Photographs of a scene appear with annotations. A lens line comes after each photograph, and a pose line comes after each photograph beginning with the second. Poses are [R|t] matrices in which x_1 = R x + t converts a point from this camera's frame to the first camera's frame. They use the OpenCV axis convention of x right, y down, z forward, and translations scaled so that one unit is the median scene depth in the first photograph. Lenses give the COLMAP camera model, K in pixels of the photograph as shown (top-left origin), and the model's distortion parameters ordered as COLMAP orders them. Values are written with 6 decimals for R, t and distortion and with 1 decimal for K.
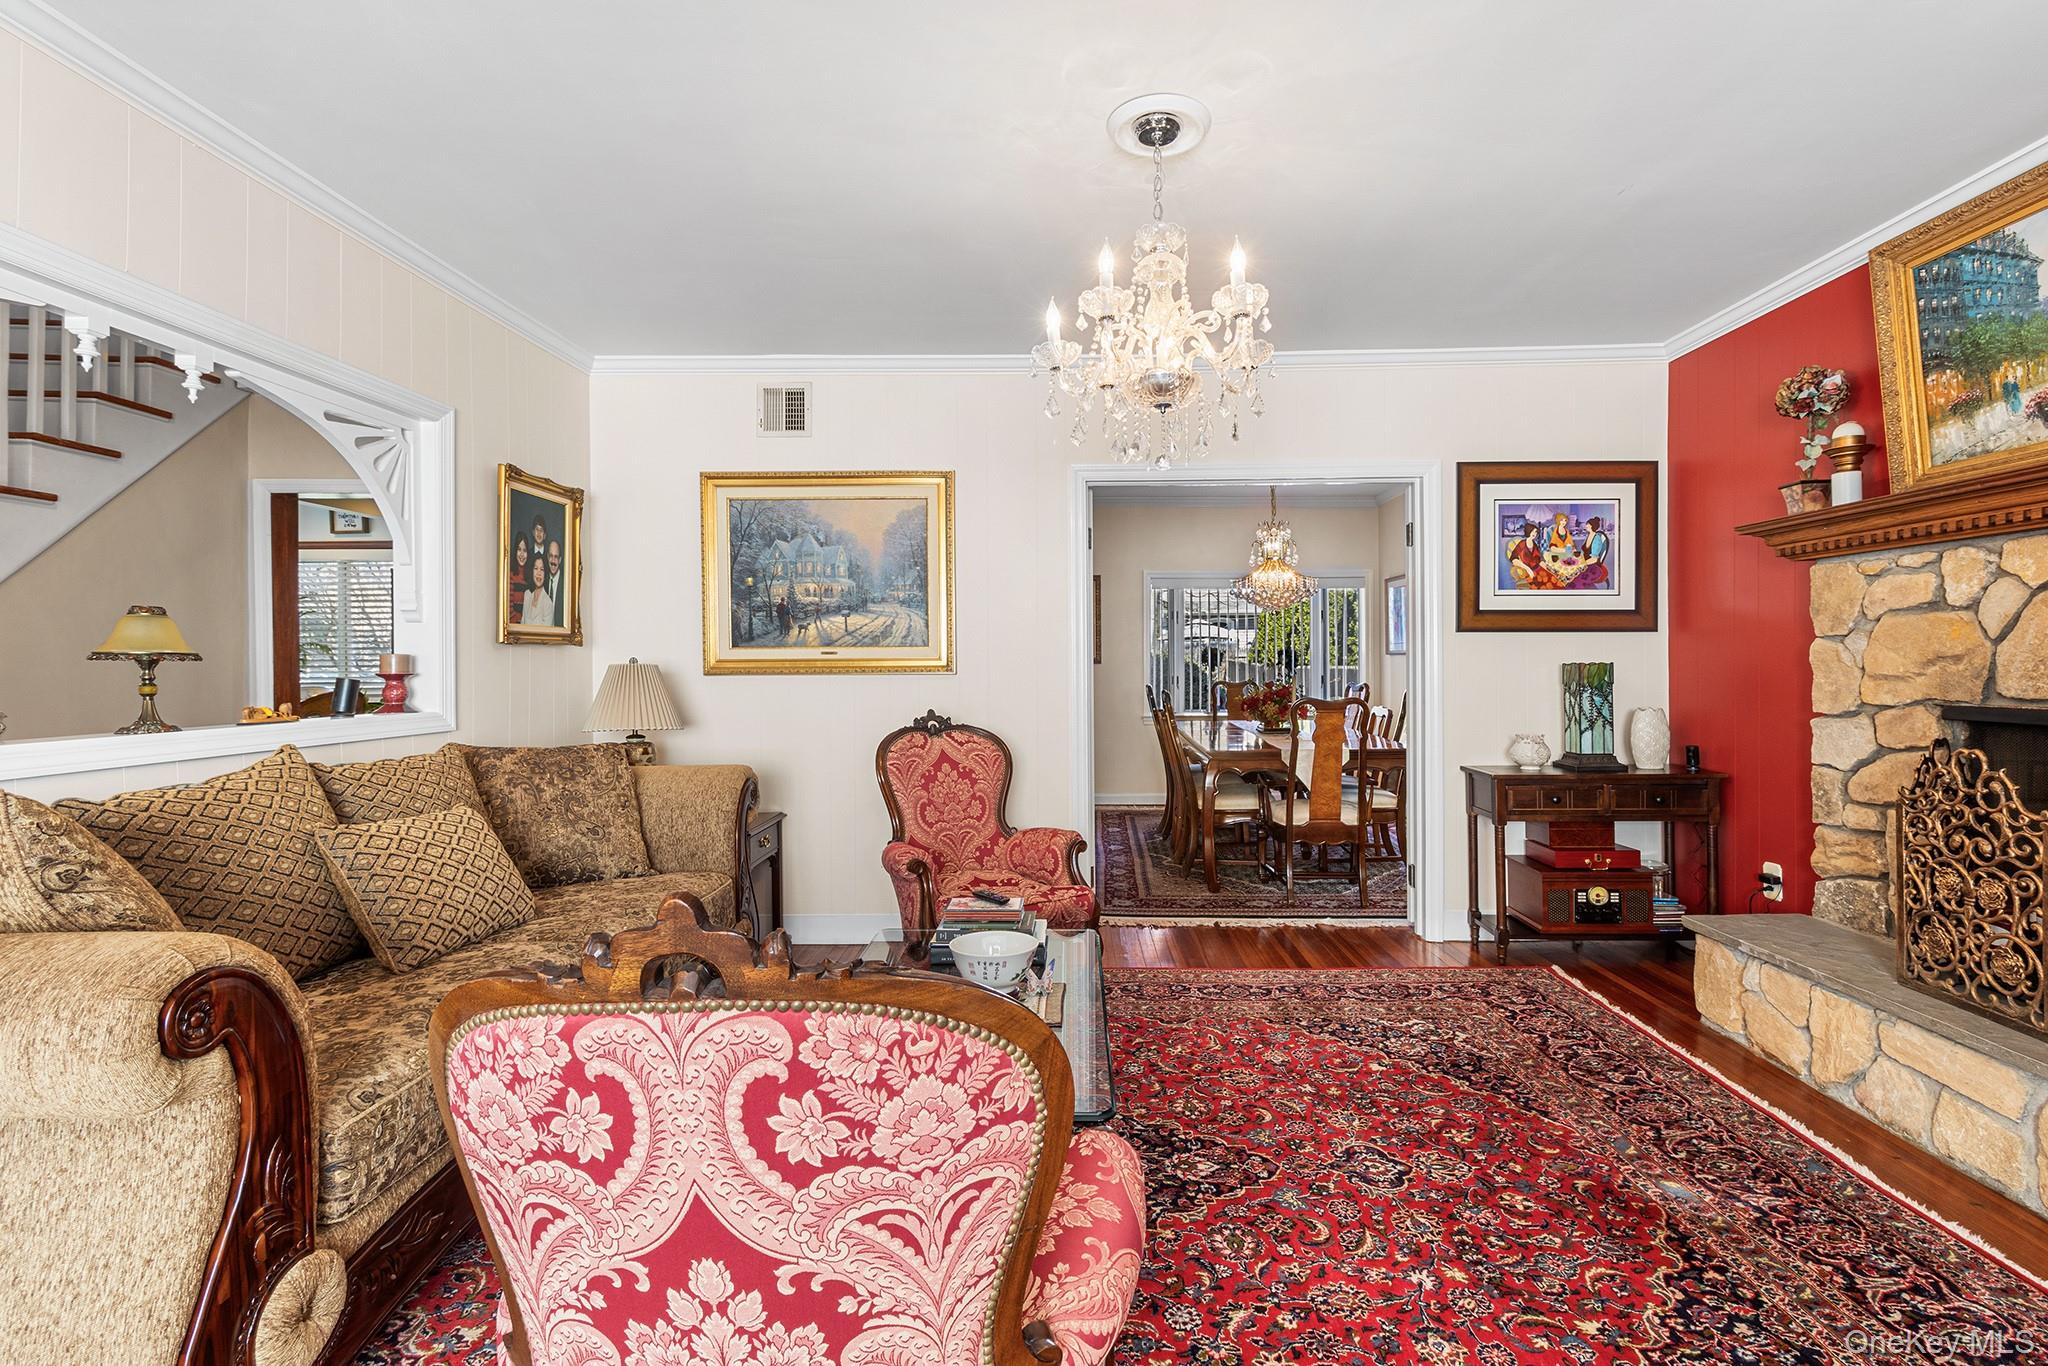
lens RADIAL K [[945.3, 0, 1059.7], [0, 945.3, 664.4], [0, 0, 1]] dist [-0.001607, -0.000615]
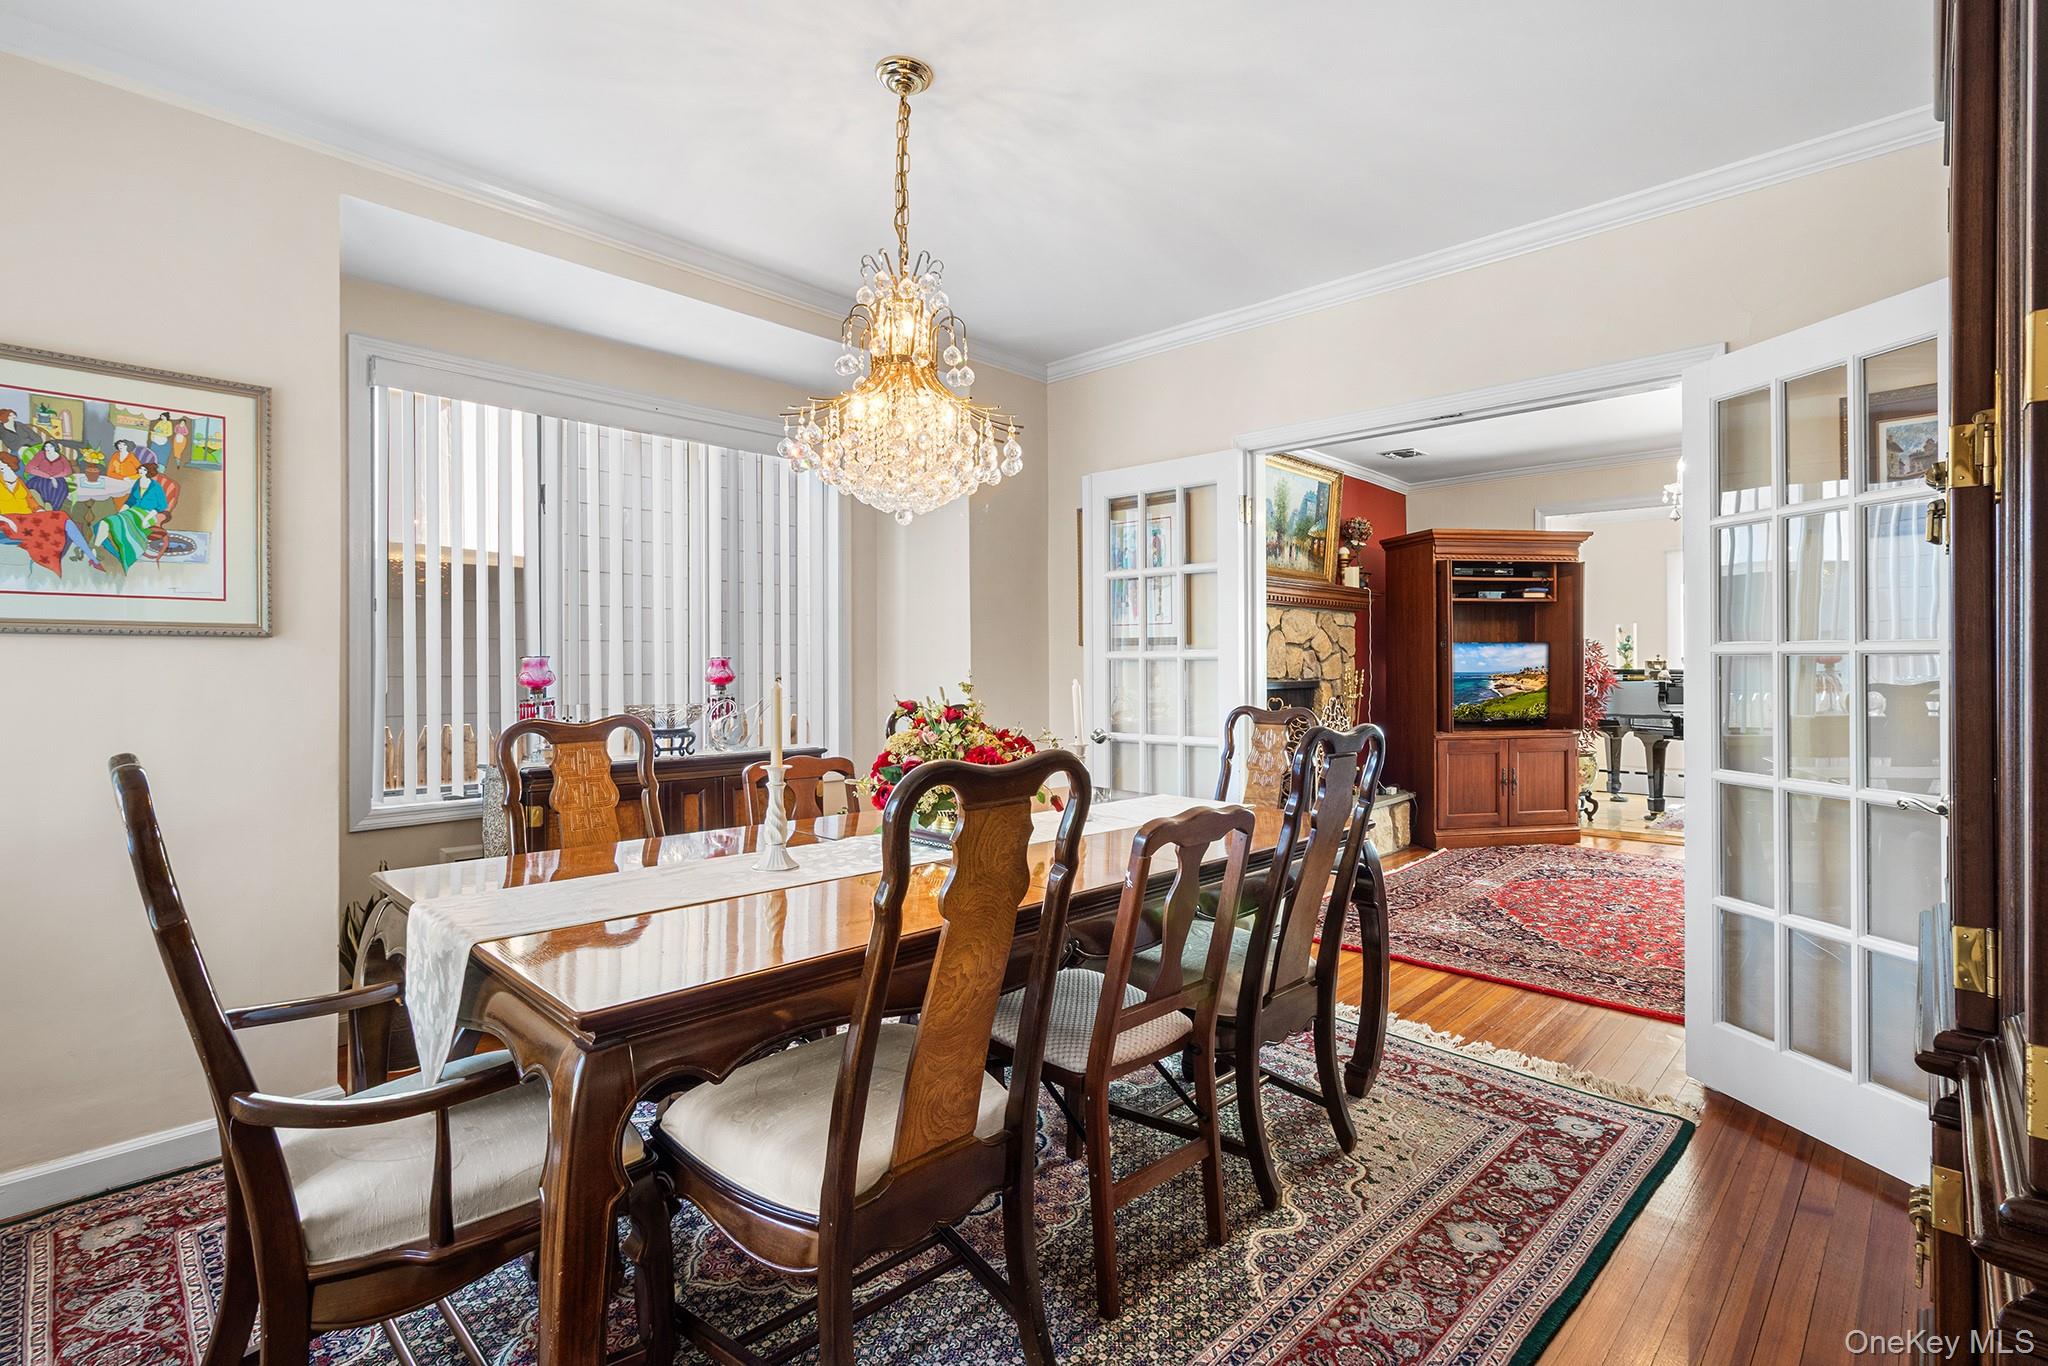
lens RADIAL K [[945.3, 0, 1029.8], [0, 945.3, 675.9], [0, 0, 1]] dist [-0.001607, -0.000615]
pose [[-0.722212, -0.008484, 0.691620, -0.122672], [0.002727, 0.999882, 0.015114, -0.004325], [-0.691667, 0.012801, -0.722103, 2.681741]]
